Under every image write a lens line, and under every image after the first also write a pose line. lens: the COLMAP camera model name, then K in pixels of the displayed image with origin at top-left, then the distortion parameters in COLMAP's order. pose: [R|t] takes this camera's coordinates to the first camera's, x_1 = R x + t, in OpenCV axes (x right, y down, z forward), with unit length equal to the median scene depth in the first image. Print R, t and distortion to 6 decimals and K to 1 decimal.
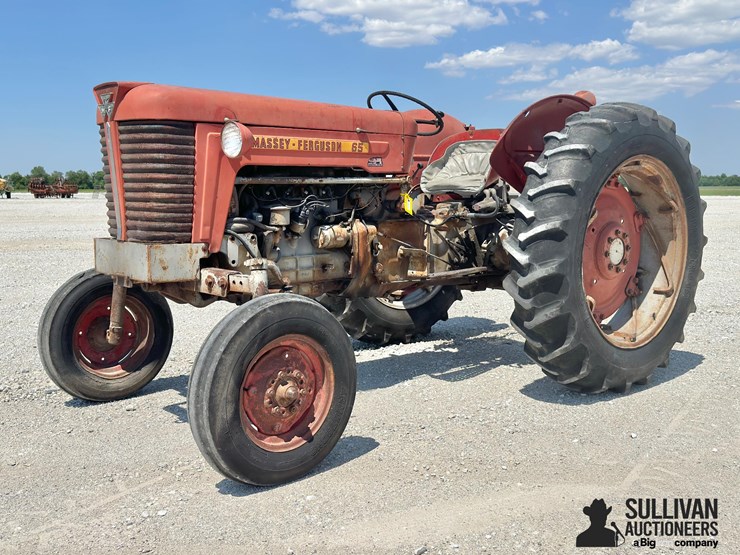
lens RADIAL K [[781.8, 0, 370.0], [0, 781.8, 277.5], [0, 0, 1]] dist [0.181136, -0.408049]
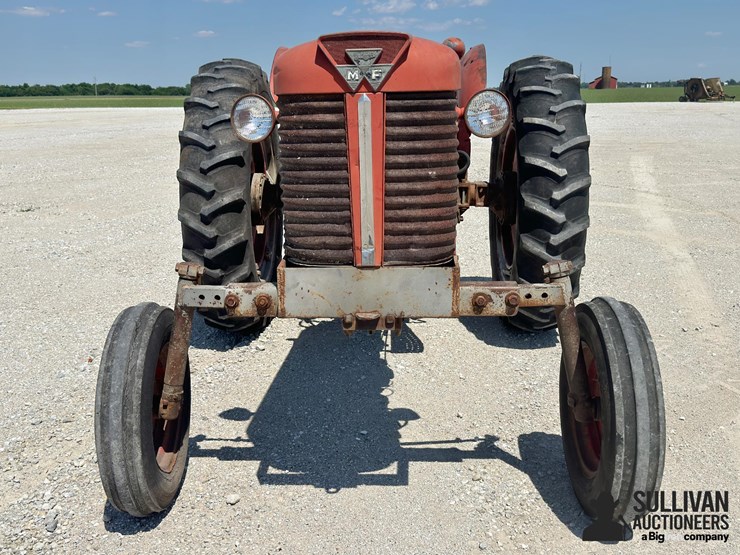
lens RADIAL K [[793.3, 0, 365.5], [0, 793.3, 289.9], [0, 0, 1]] dist [0.179557, -0.374056]
pose [[0.697283, -0.182807, 0.693093, -0.756759], [0.097817, 0.982154, 0.160641, -0.130303], [-0.710090, -0.044216, 0.702721, 0.481450]]
